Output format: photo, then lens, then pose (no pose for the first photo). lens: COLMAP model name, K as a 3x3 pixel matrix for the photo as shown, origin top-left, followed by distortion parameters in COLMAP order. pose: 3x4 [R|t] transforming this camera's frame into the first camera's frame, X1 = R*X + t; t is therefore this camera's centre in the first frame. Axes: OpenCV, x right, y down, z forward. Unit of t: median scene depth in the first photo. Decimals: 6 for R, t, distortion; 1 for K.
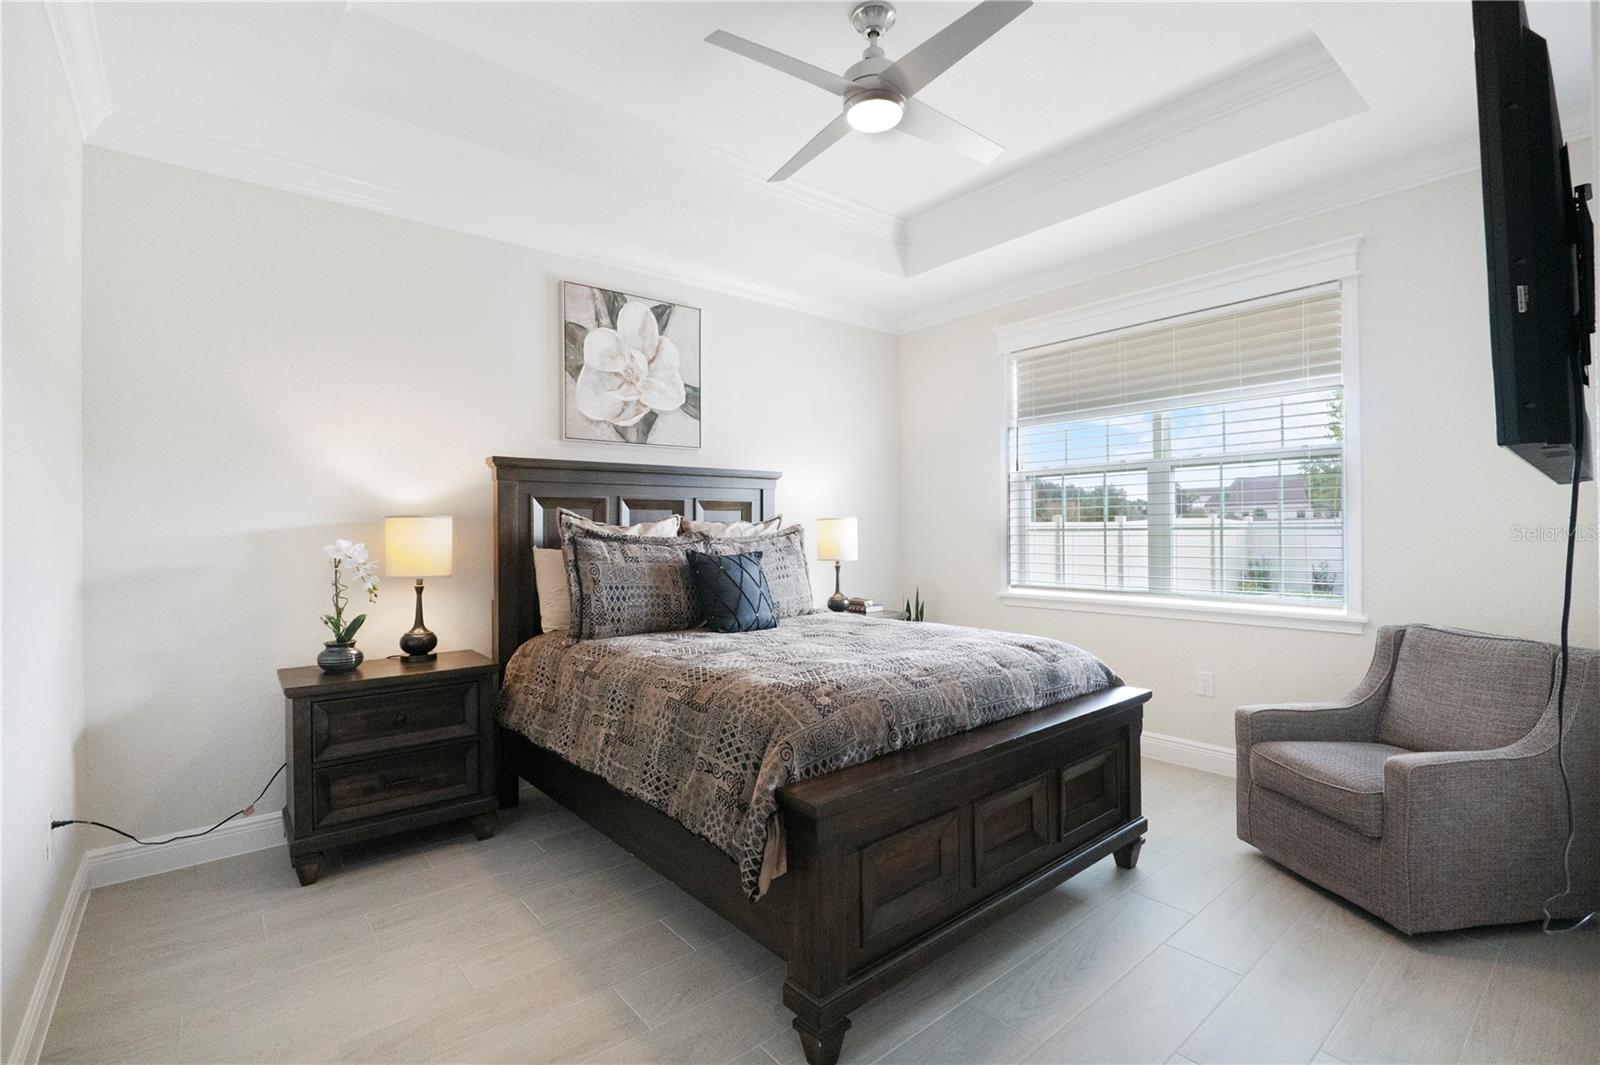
lens RADIAL K [[737.0, 0, 799.4], [0, 737.0, 532.3], [0, 0, 1]] dist [-0.006798, -0.000677]
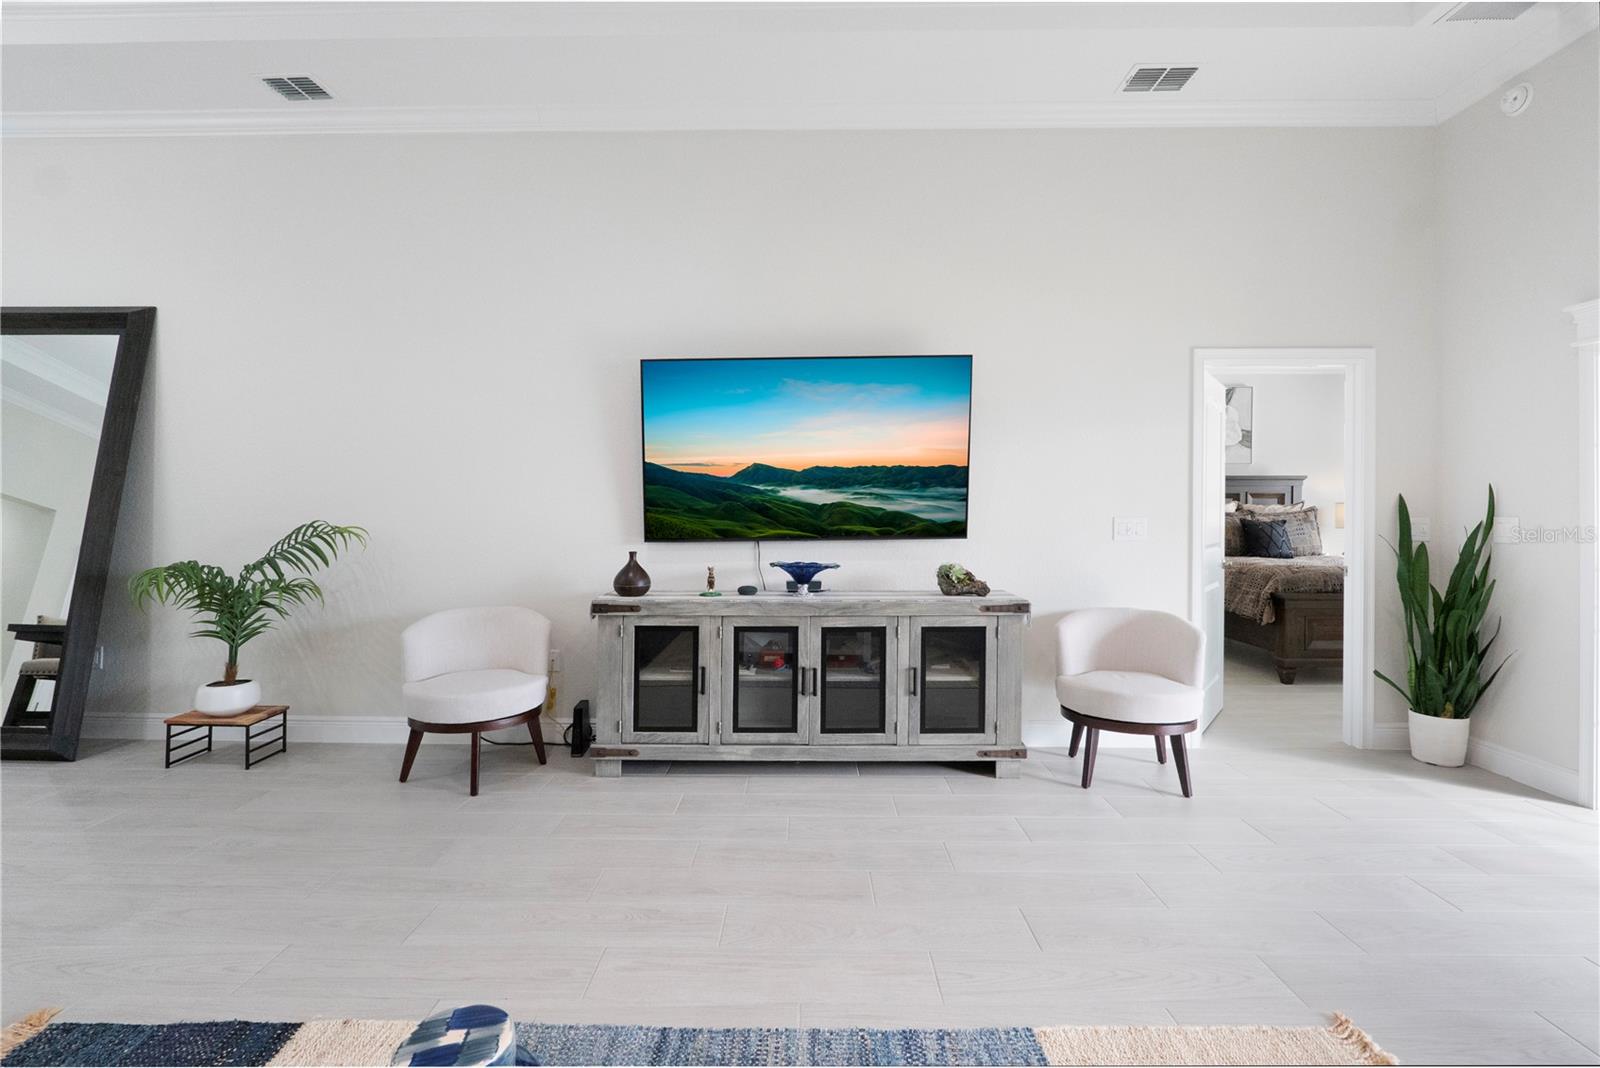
lens RADIAL K [[737.0, 0, 790.1], [0, 737.0, 525.3], [0, 0, 1]] dist [-0.006798, -0.000677]
pose [[0.757647, 0.015812, -0.652473, 0.215205], [-0.007343, 0.999850, 0.015704, 0.018659], [0.652623, -0.007107, 0.757649, -1.268518]]
